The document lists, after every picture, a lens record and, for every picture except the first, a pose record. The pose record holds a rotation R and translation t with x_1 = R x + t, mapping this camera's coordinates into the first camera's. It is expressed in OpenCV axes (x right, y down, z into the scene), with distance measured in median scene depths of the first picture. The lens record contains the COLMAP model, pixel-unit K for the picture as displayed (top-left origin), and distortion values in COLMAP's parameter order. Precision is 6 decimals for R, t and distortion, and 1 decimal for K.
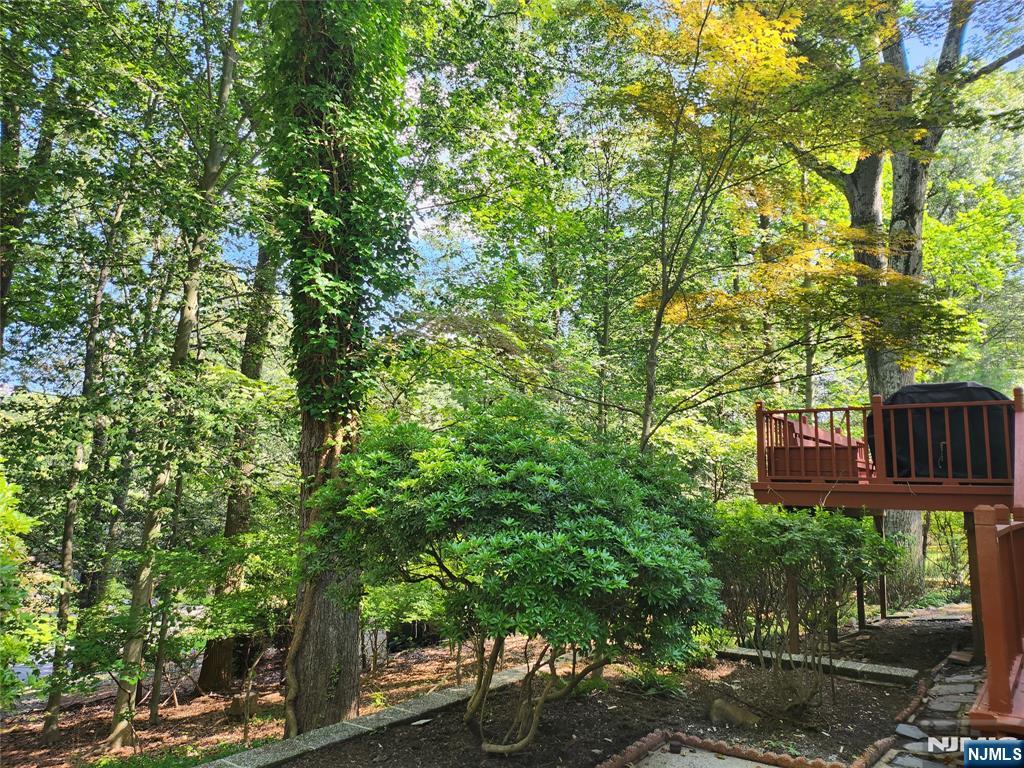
lens RADIAL K [[701.2, 0, 511.7], [0, 701.2, 388.1], [0, 0, 1]] dist [0.078818, -0.083301]
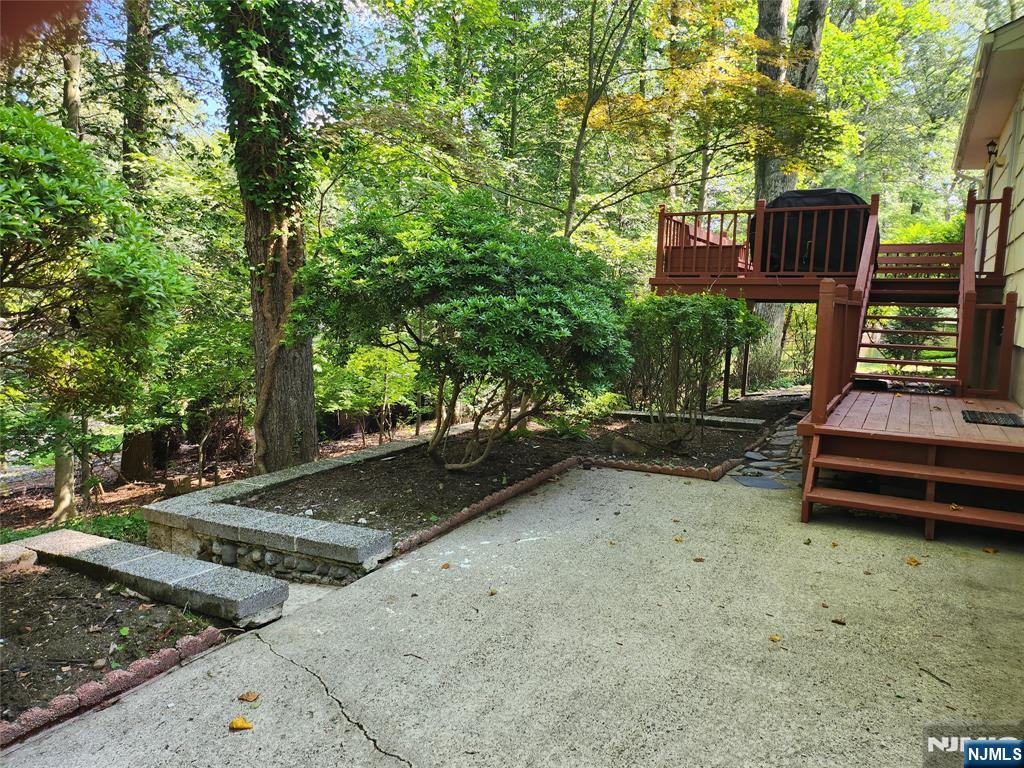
lens RADIAL K [[701.2, 0, 511.7], [0, 701.2, 388.1], [0, 0, 1]] dist [0.078818, -0.083301]
pose [[0.989060, -0.016416, 0.146601, -0.066363], [-0.023022, 0.964435, 0.263315, 0.013831], [-0.145709, -0.263809, 0.953506, -0.128222]]
